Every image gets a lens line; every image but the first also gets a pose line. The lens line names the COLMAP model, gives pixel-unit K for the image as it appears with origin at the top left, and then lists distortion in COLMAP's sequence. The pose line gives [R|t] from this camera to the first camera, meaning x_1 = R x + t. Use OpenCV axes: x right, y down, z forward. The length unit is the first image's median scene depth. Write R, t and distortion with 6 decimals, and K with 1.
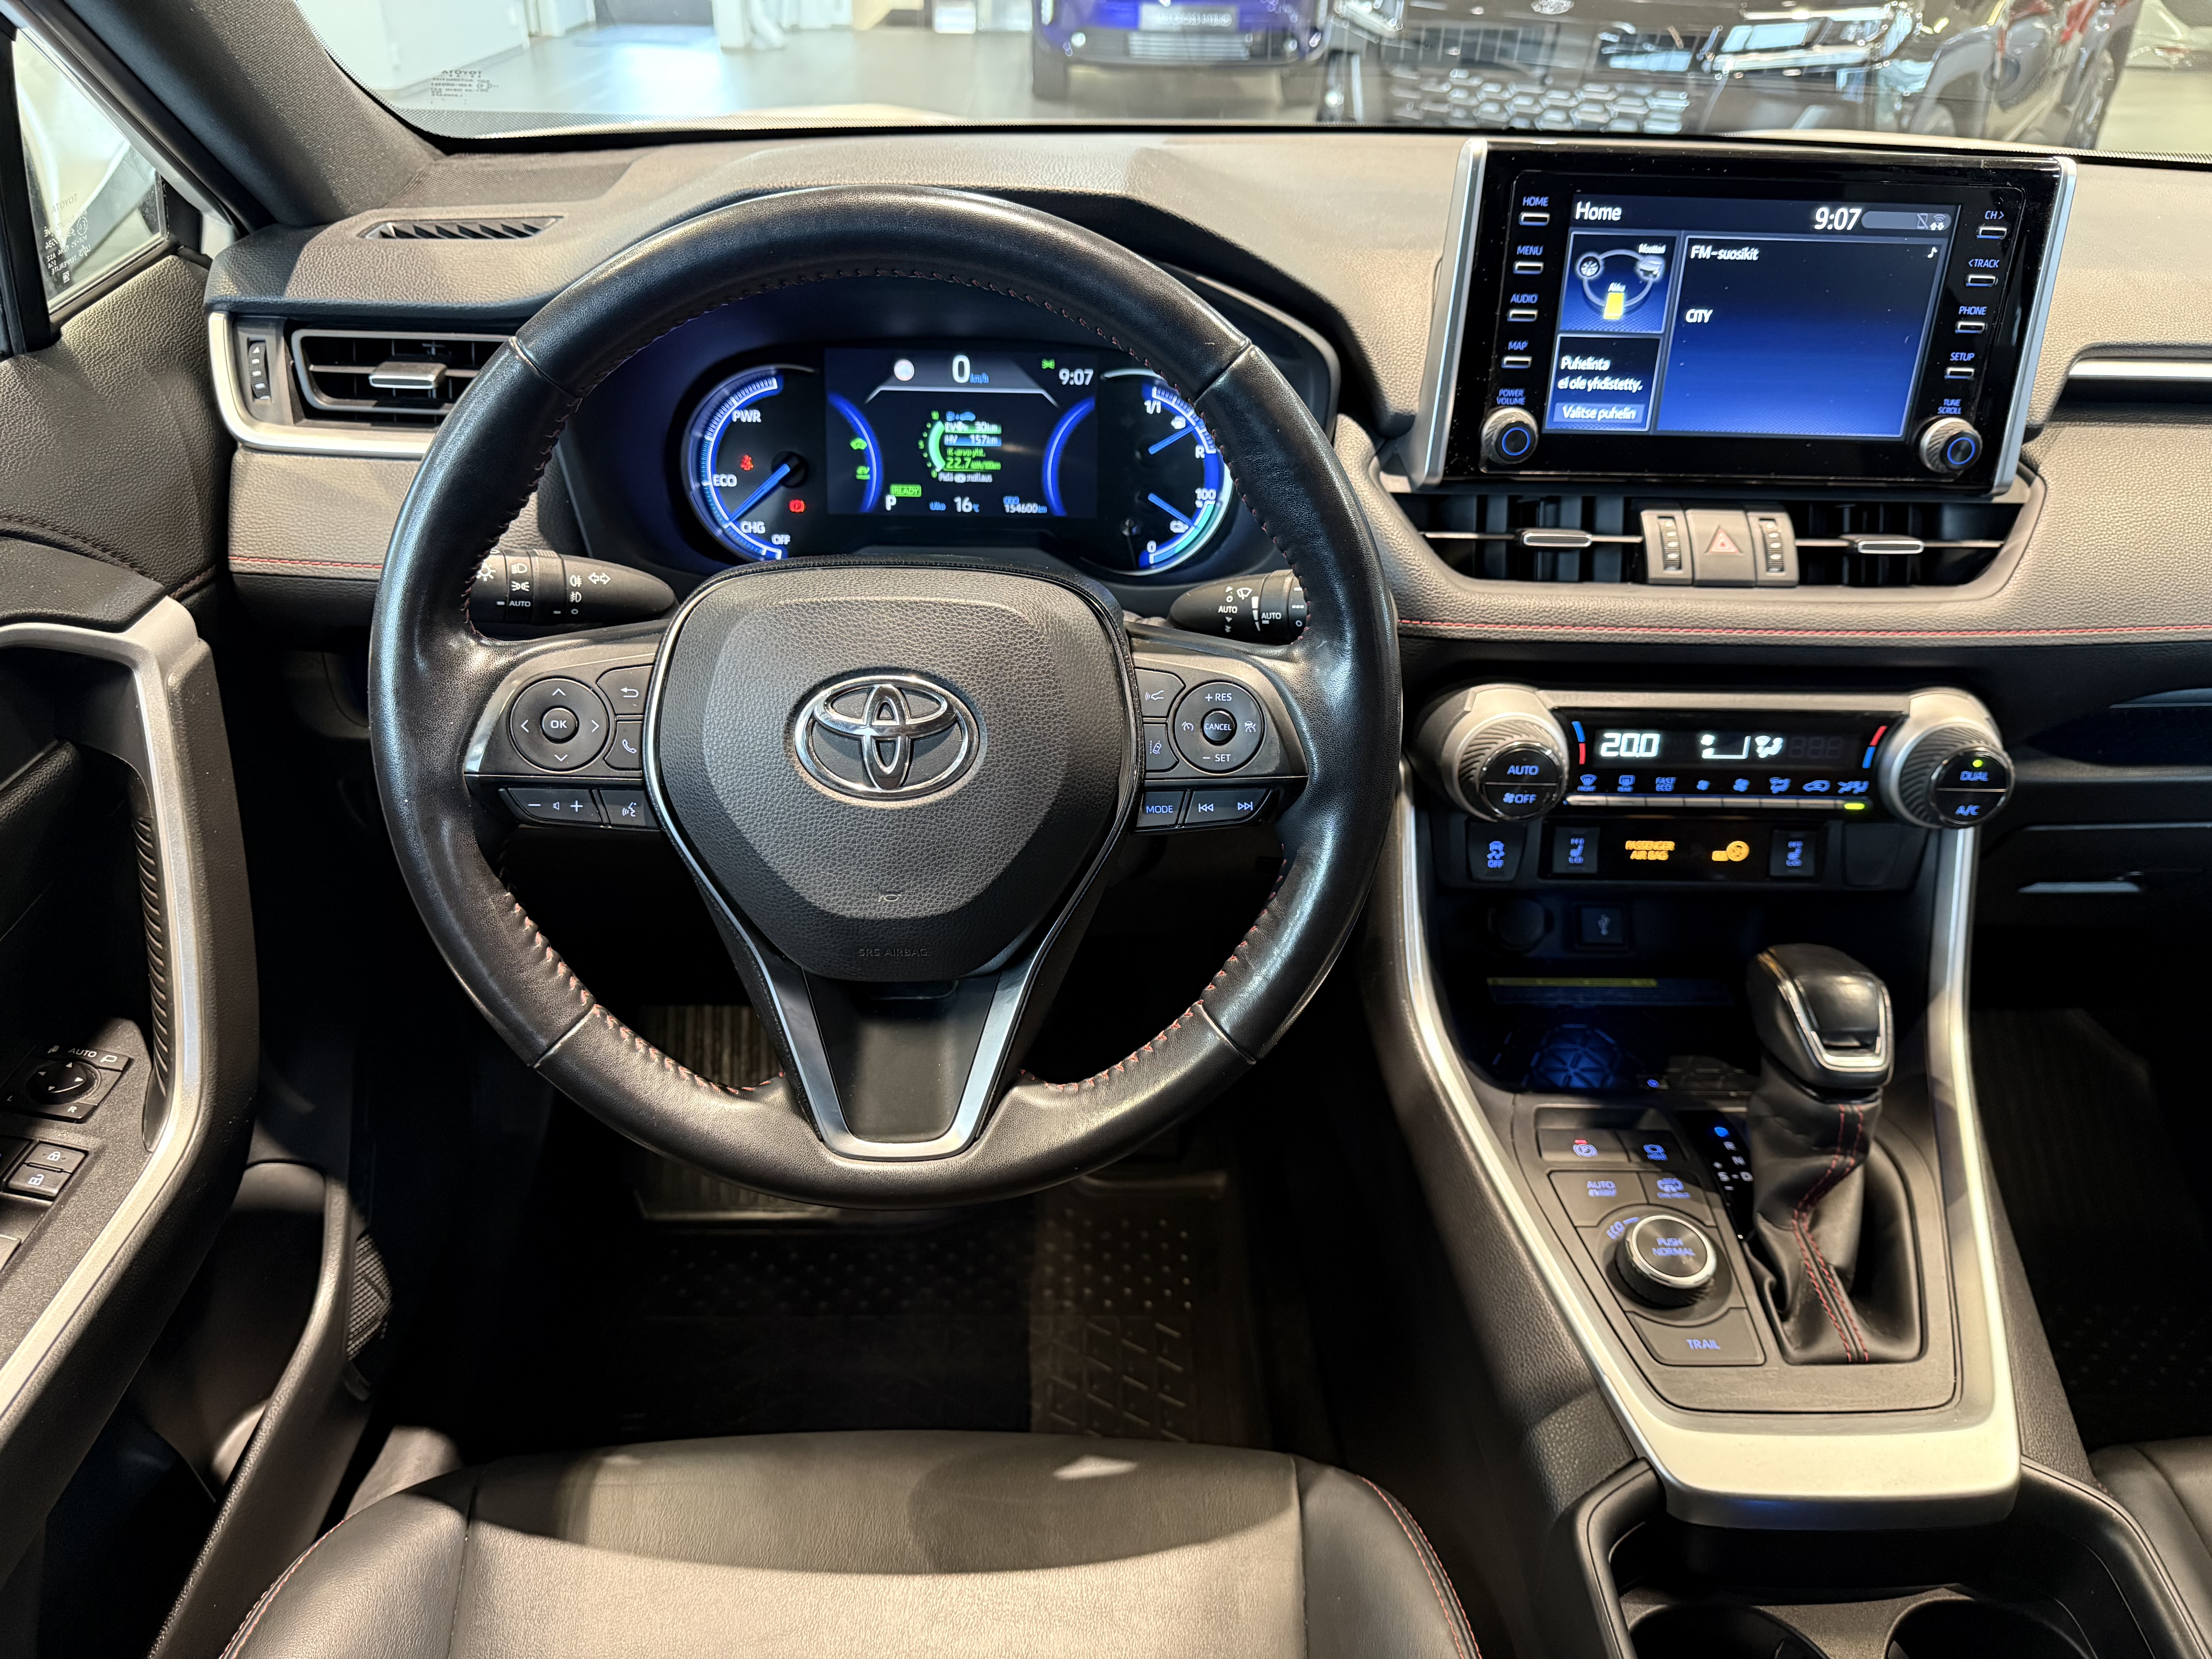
lens RADIAL K [[1547.5, 0, 1079.7], [0, 1547.5, 830.1], [0, 0, 1]] dist [0.050517, -0.083972]
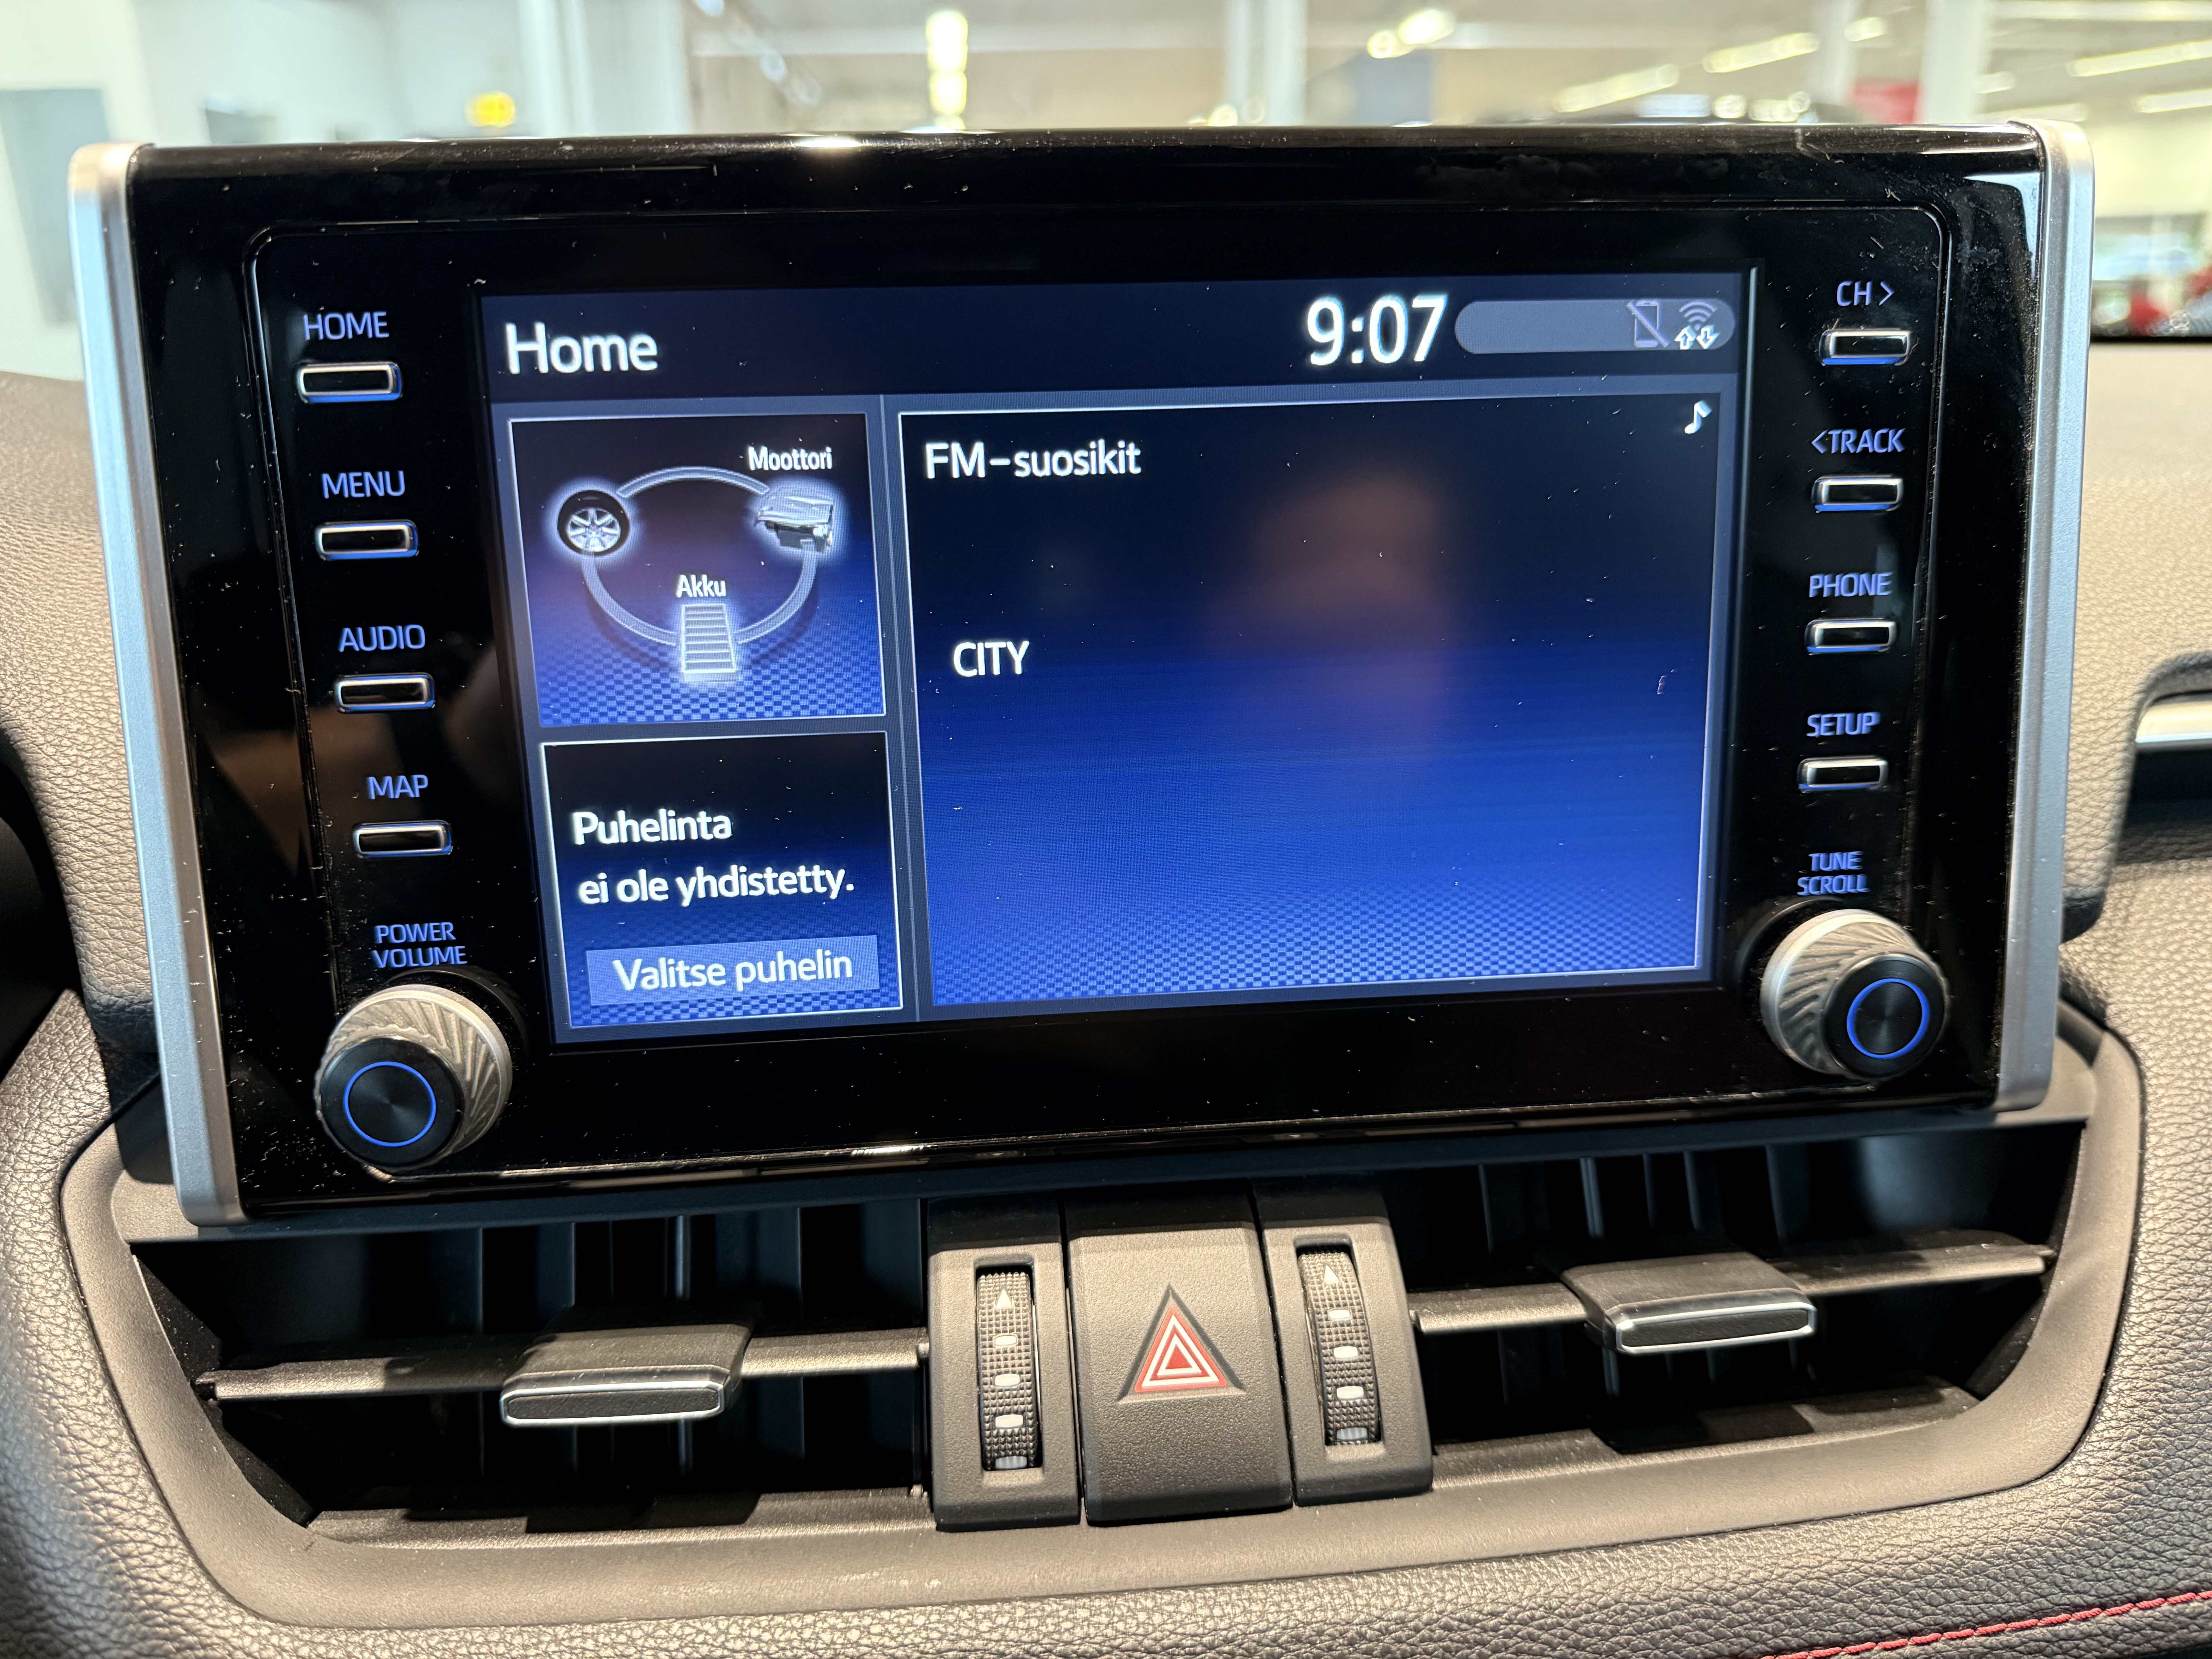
lens RADIAL K [[1547.5, 0, 1088.2], [0, 1547.5, 822.9], [0, 0, 1]] dist [0.050517, -0.083972]
pose [[0.996766, -0.065013, 0.047223, 0.389005], [0.072855, 0.979114, -0.189809, -0.230935], [-0.033897, 0.192636, 0.980685, 0.683392]]
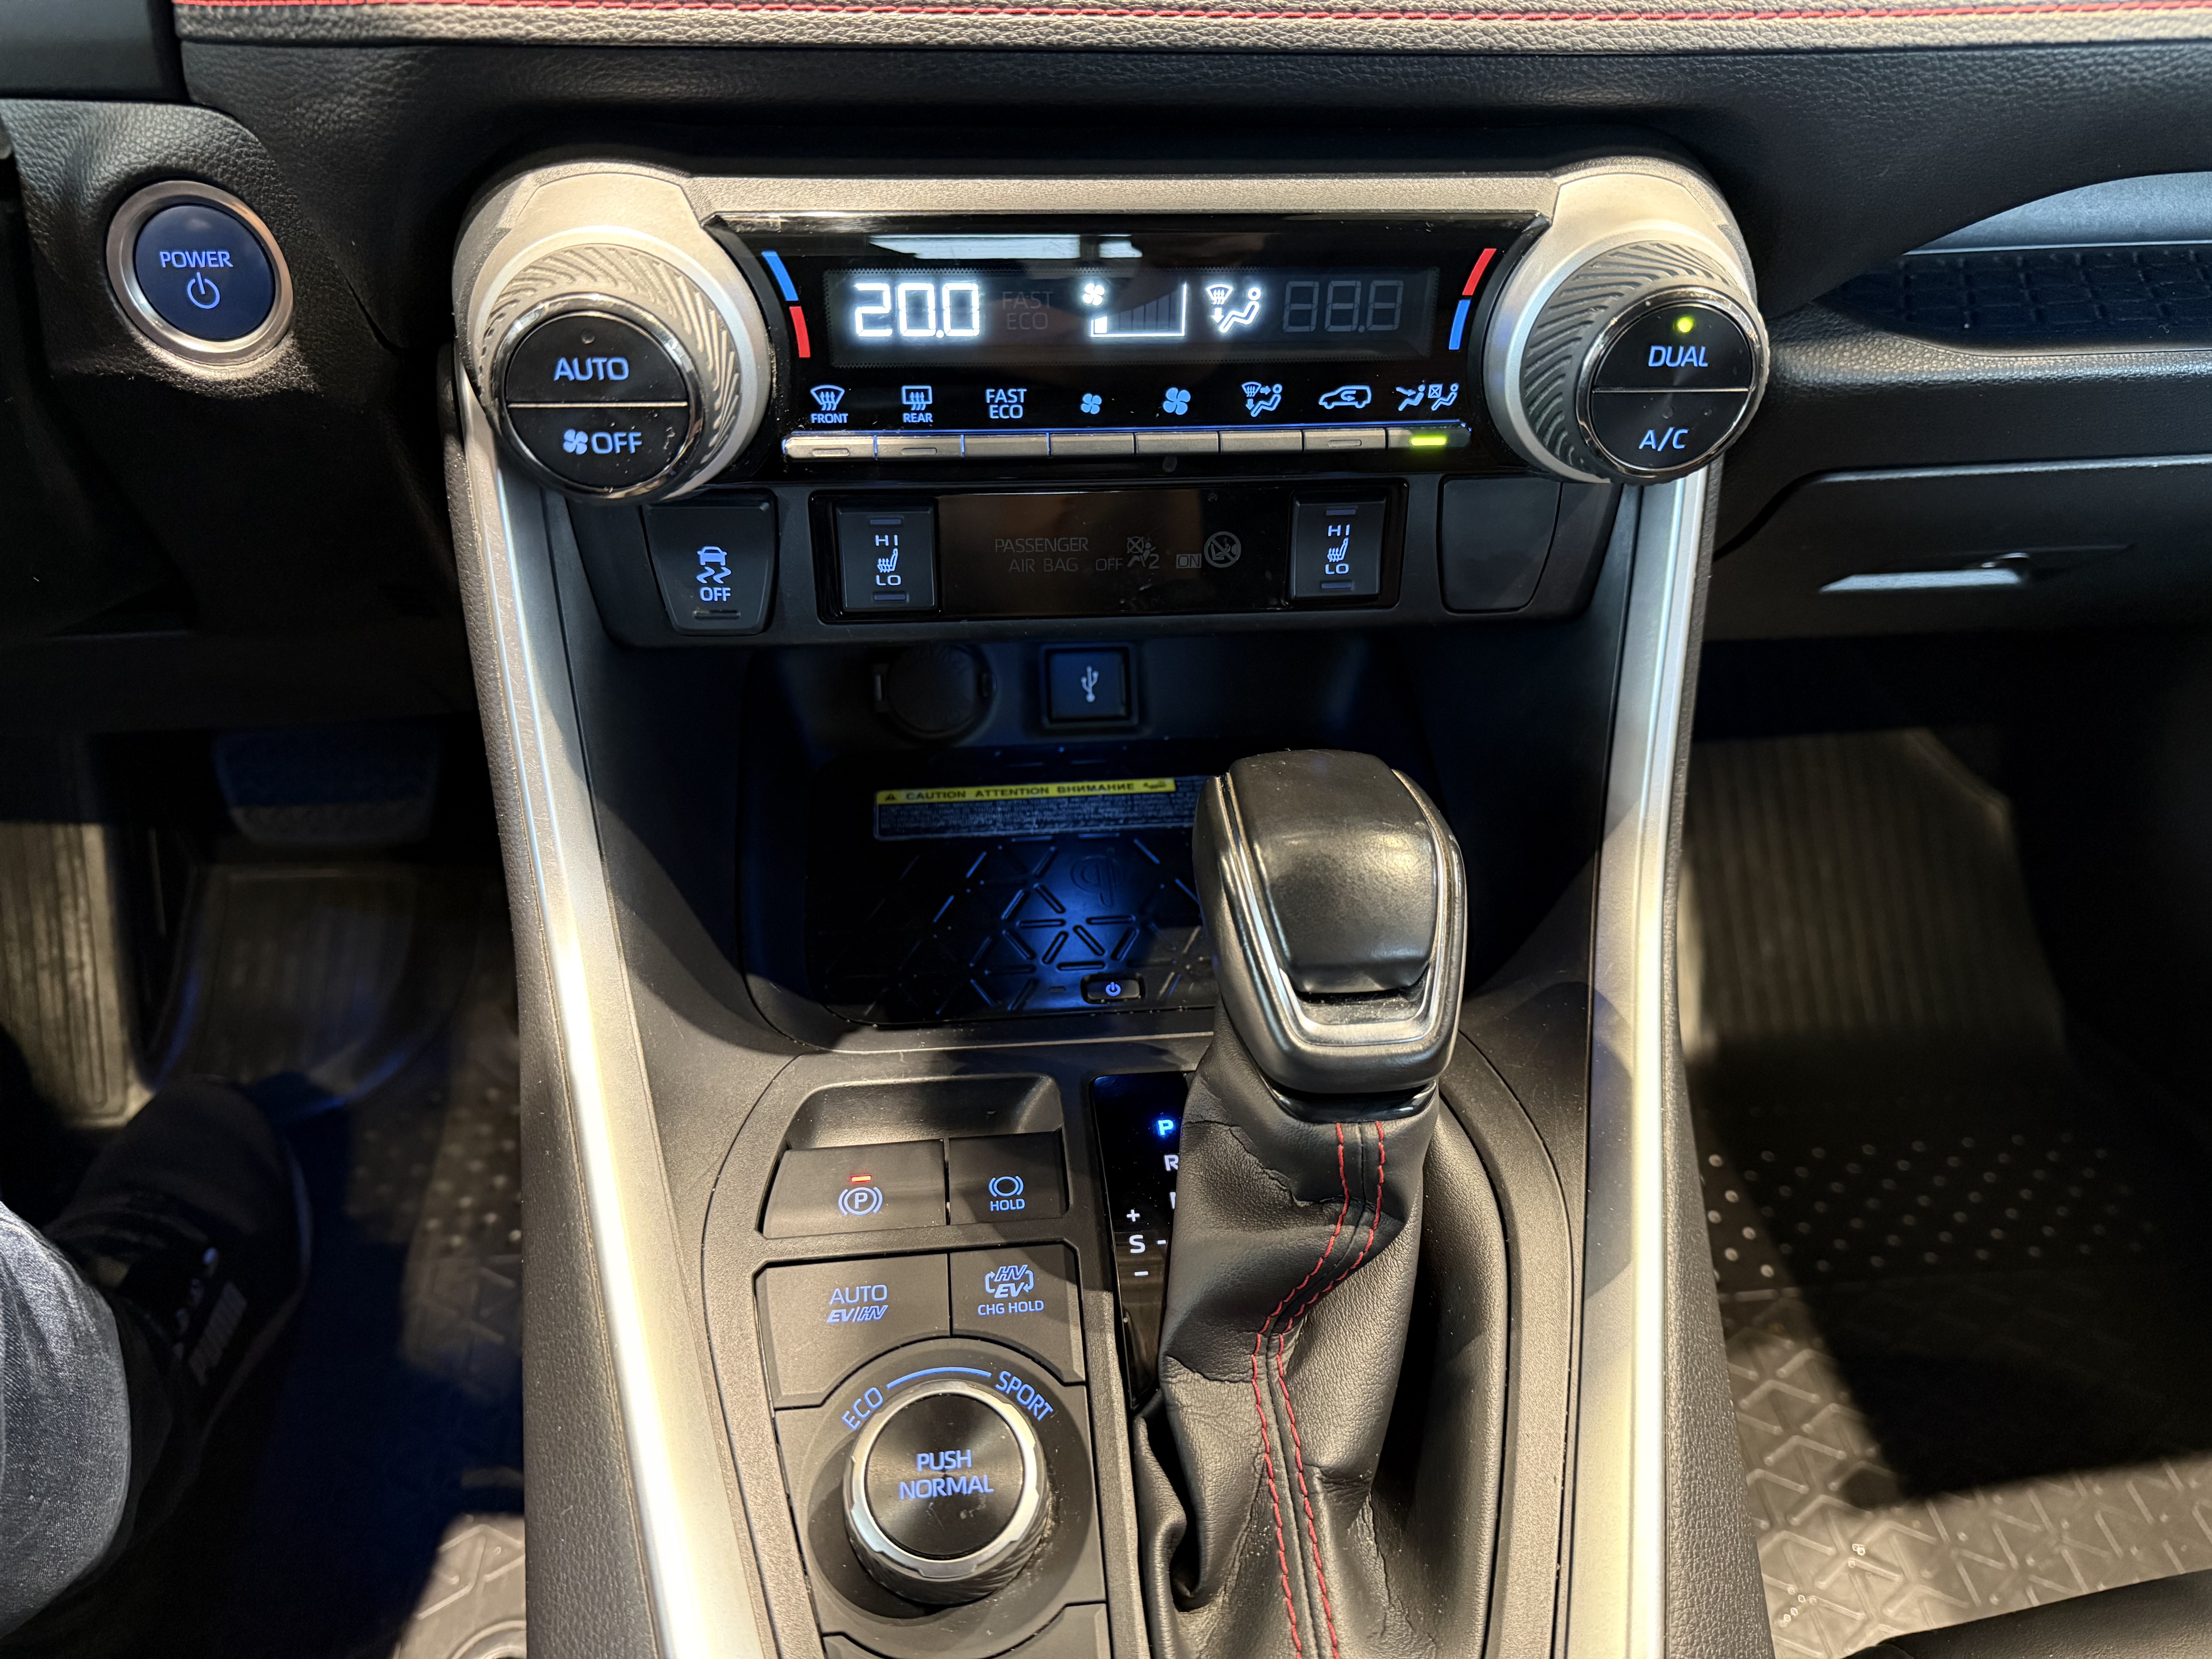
lens RADIAL K [[1547.5, 0, 1088.8], [0, 1547.5, 825.0], [0, 0, 1]] dist [0.050517, -0.083972]
pose [[0.996788, -0.046373, 0.065289, 0.365525], [0.032659, 0.979796, 0.197315, 0.001364], [-0.073120, -0.194549, 0.978164, 0.548791]]
